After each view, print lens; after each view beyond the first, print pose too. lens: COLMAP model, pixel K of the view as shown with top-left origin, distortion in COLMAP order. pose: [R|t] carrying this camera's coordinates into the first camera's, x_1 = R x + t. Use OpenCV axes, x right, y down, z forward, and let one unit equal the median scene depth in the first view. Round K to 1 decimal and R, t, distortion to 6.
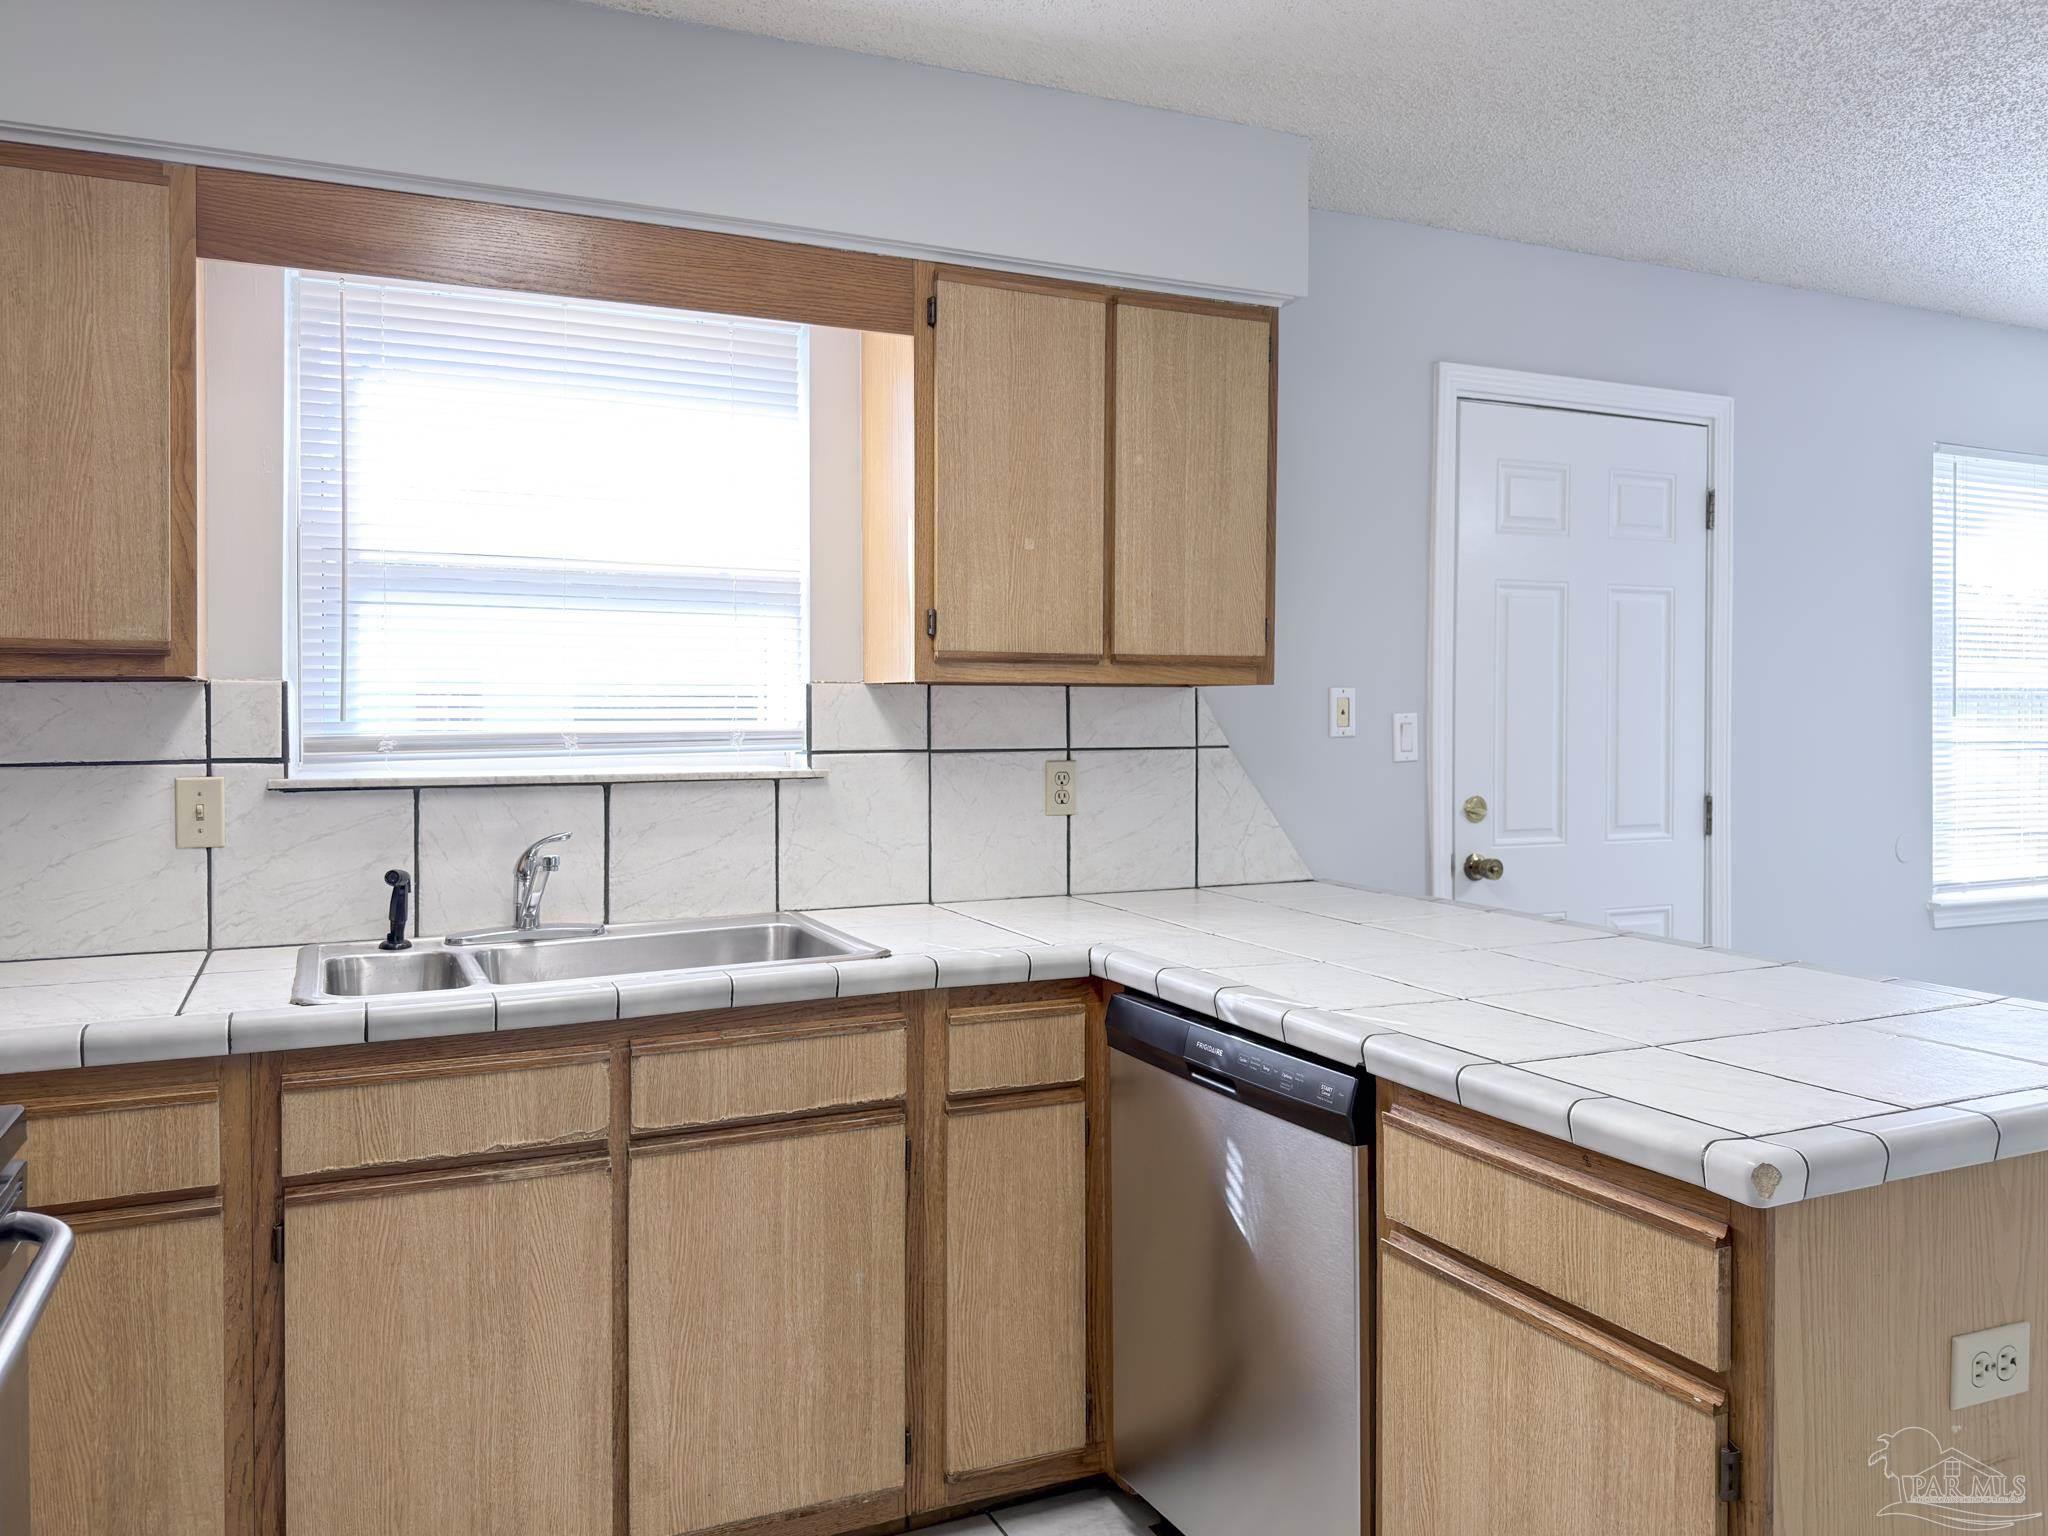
lens RADIAL K [[1461.0, 0, 1023.9], [0, 1461.0, 736.3], [0, 0, 1]] dist [0.084799, -0.097258]
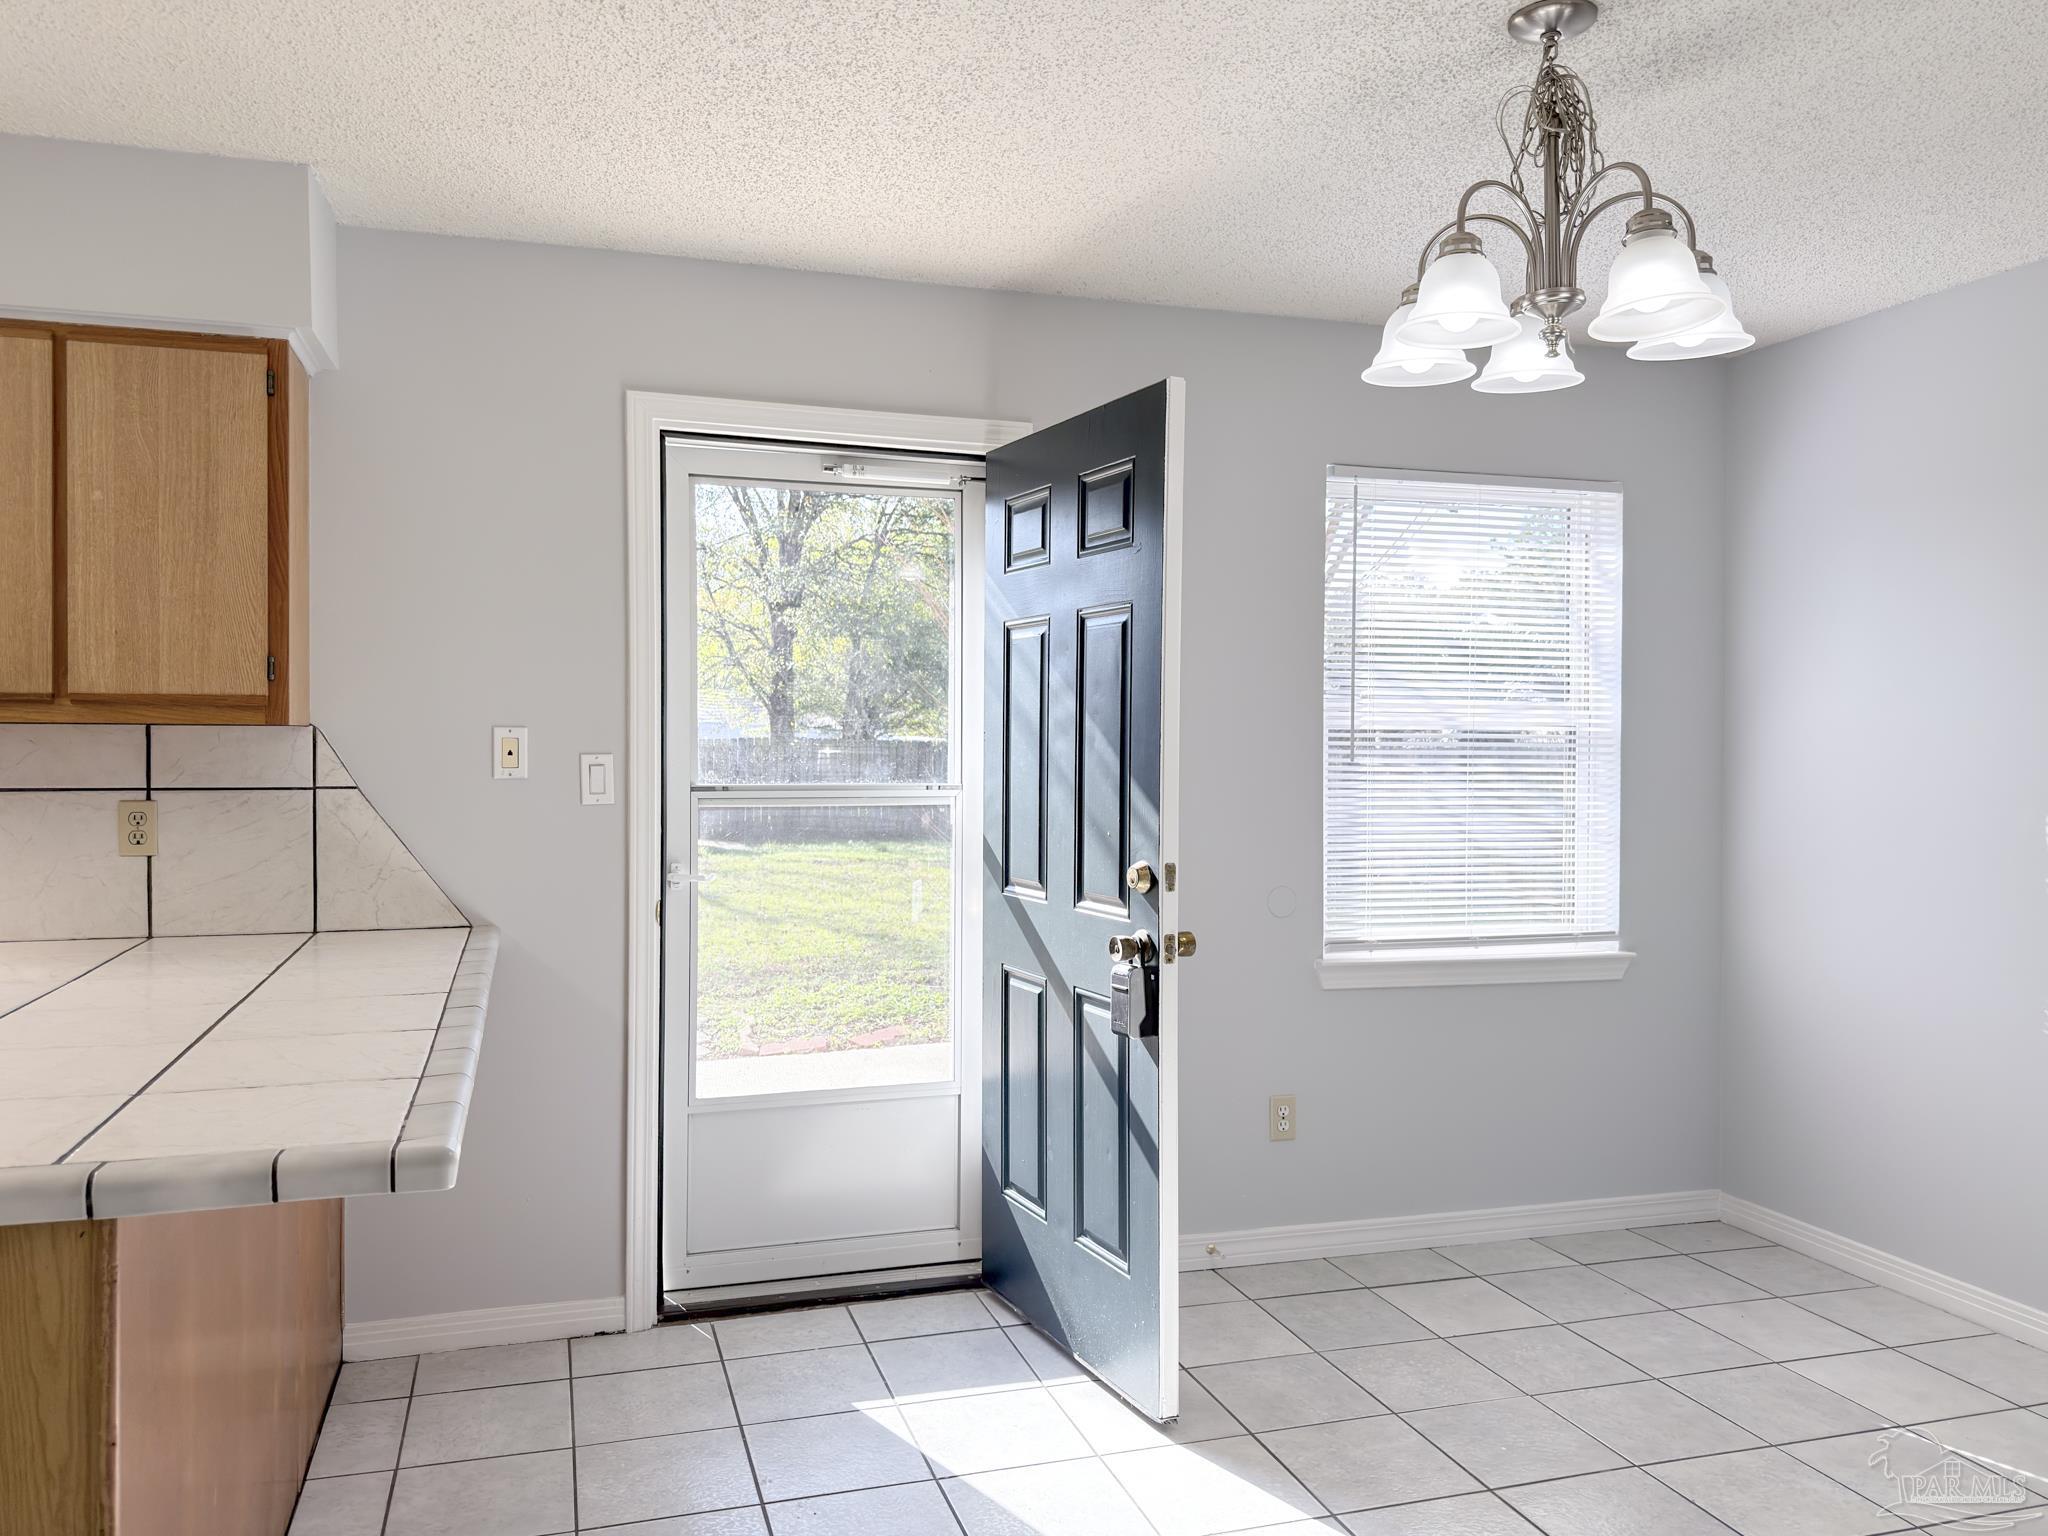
lens RADIAL K [[1452.5, 0, 982.0], [0, 1452.5, 763.2], [0, 0, 1]] dist [0.073634, -0.092687]
pose [[0.989692, 0.005993, -0.143087, 0.794011], [-0.007216, 0.999942, -0.008027, -0.005120], [0.143031, 0.008977, 0.989678, 0.105321]]
